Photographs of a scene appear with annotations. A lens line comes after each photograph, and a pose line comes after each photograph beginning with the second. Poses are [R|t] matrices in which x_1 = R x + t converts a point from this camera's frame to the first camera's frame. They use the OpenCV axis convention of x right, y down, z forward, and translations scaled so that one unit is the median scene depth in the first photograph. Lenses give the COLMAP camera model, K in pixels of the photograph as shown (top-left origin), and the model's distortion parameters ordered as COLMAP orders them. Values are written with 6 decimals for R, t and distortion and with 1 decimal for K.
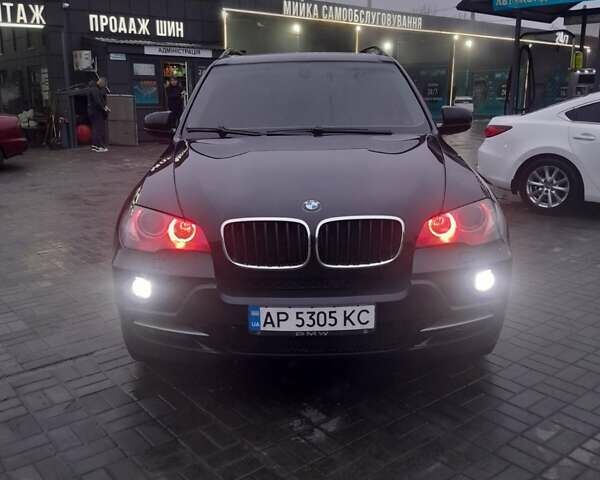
lens RADIAL K [[605.3, 0, 295.8], [0, 605.3, 244.4], [0, 0, 1]] dist [0.037843, 0.000000]
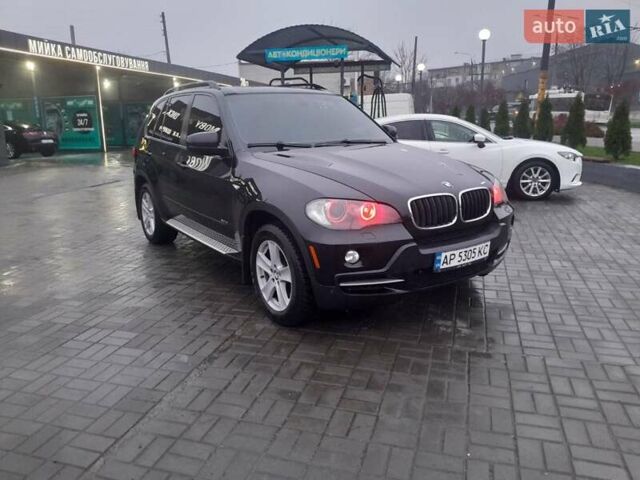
lens RADIAL K [[503.6, 0, 301.8], [0, 503.6, 247.6], [0, 0, 1]] dist [0.003608, -0.024965]
pose [[0.834732, -0.141845, 0.532073, -0.139407], [0.145089, 0.988764, 0.035975, -0.000785], [-0.531198, 0.047168, 0.845934, 0.015984]]
